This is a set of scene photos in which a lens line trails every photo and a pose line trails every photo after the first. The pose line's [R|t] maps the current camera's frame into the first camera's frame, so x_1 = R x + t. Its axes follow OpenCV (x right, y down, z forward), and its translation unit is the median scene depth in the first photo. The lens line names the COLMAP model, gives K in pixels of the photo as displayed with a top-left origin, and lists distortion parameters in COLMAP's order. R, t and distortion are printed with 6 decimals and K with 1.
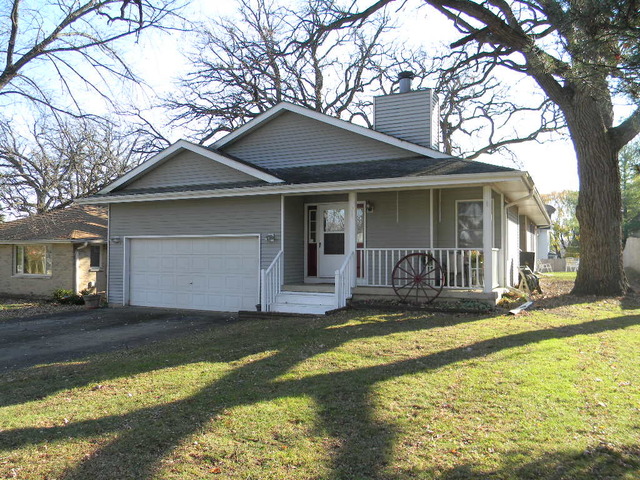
lens RADIAL K [[517.9, 0, 320.0], [0, 517.9, 240.0], [0, 0, 1]] dist [0.009065, 0.005233]
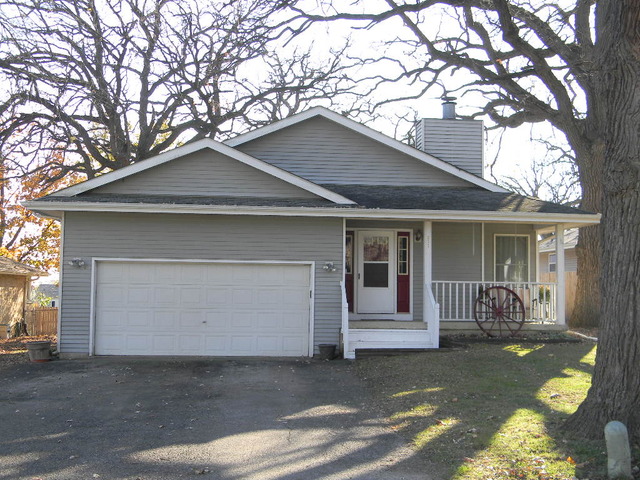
lens RADIAL K [[767.0, 0, 320.0], [0, 767.0, 240.0], [0, 0, 1]] dist [0.004573, -0.001287]
pose [[0.853615, 0.044543, 0.518996, -0.776915], [-0.023917, 0.998638, -0.046372, 0.011060], [-0.520355, 0.027171, 0.853518, -0.077853]]
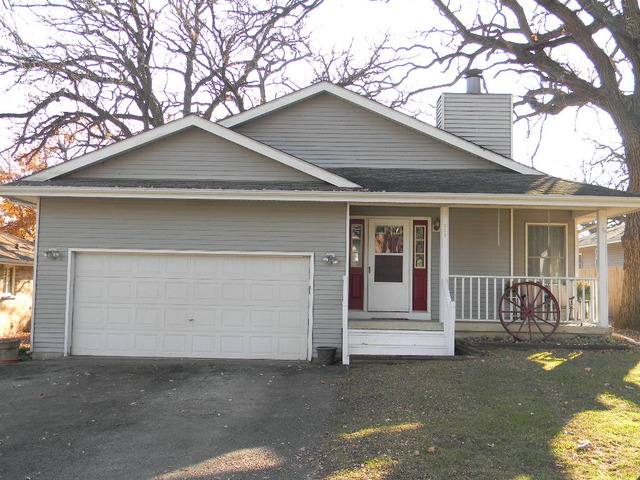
lens RADIAL K [[668.4, 0, 320.0], [0, 668.4, 240.0], [0, 0, 1]] dist [0.000688, -0.009141]
pose [[0.904136, 0.043202, 0.425054, -0.529991], [-0.027035, 0.998666, -0.043995, 0.012017], [-0.426388, 0.028286, 0.904098, 0.124133]]
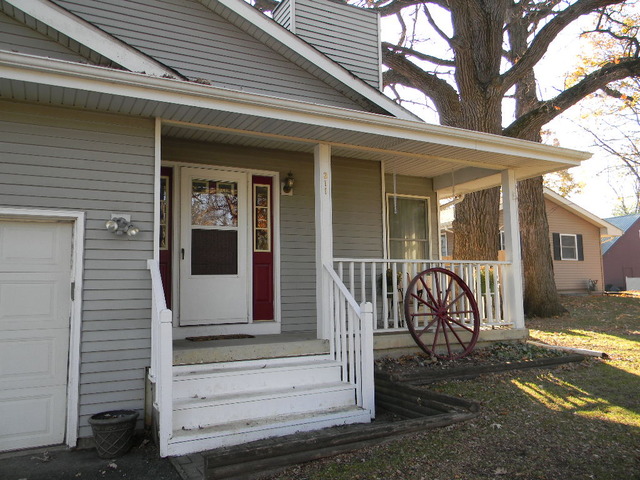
lens RADIAL K [[517.9, 0, 320.0], [0, 517.9, 240.0], [0, 0, 1]] dist [0.009065, 0.005233]
pose [[0.599142, 0.066349, 0.797889, -0.307510], [-0.000450, 0.996588, -0.082534, 0.037147], [-0.800643, 0.049090, 0.597128, 0.672732]]
